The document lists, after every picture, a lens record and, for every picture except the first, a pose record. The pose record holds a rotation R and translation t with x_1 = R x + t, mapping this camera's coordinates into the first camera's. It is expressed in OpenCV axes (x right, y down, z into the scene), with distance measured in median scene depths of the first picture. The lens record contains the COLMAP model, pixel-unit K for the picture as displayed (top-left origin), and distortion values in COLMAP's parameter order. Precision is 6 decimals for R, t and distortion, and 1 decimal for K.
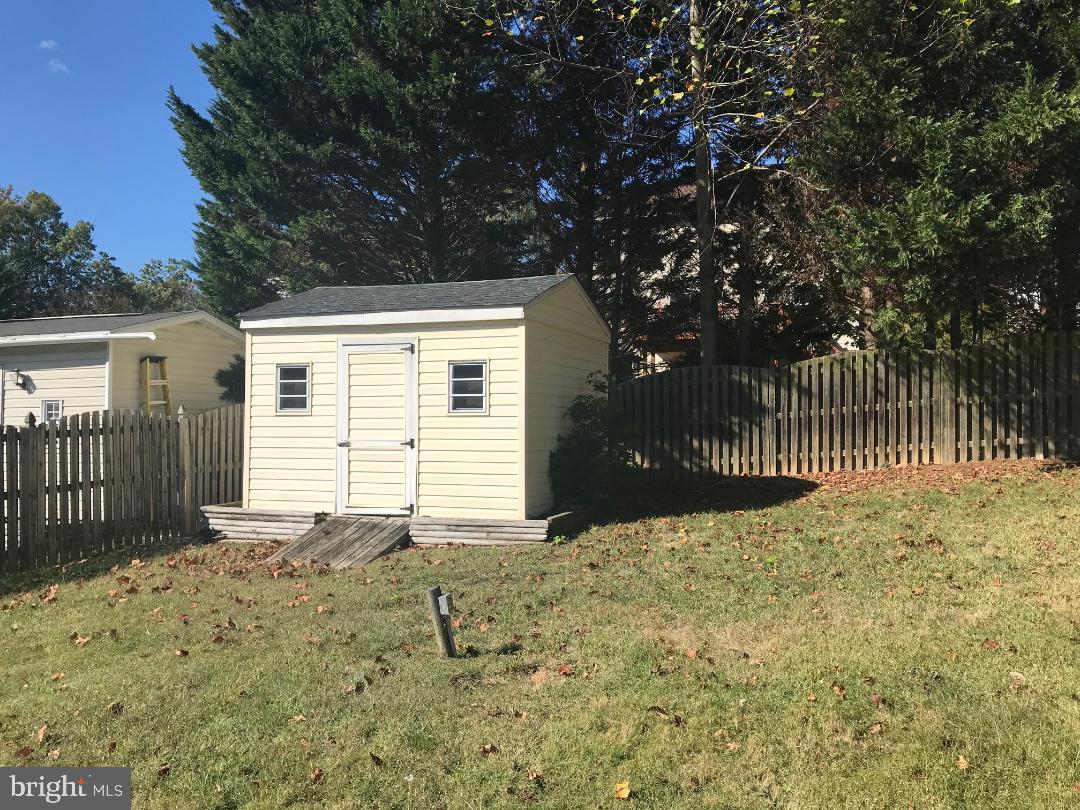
lens RADIAL K [[883.7, 0, 545.5], [0, 883.7, 413.6], [0, 0, 1]] dist [0.012158, -0.000353]
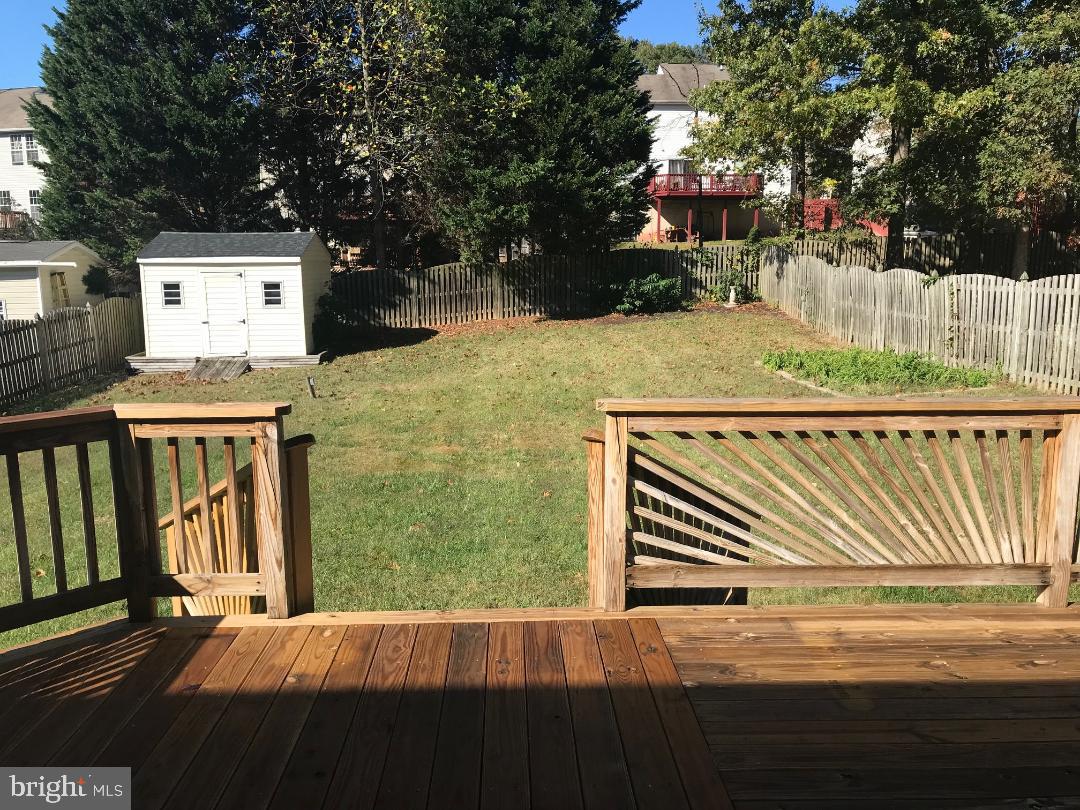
lens RADIAL K [[883.7, 0, 545.5], [0, 883.7, 413.6], [0, 0, 1]] dist [0.012158, -0.000353]
pose [[0.925514, -0.075237, 0.371164, -0.264323], [0.004619, 0.982237, 0.187586, -0.129597], [-0.378684, -0.171899, 0.909422, -1.100986]]
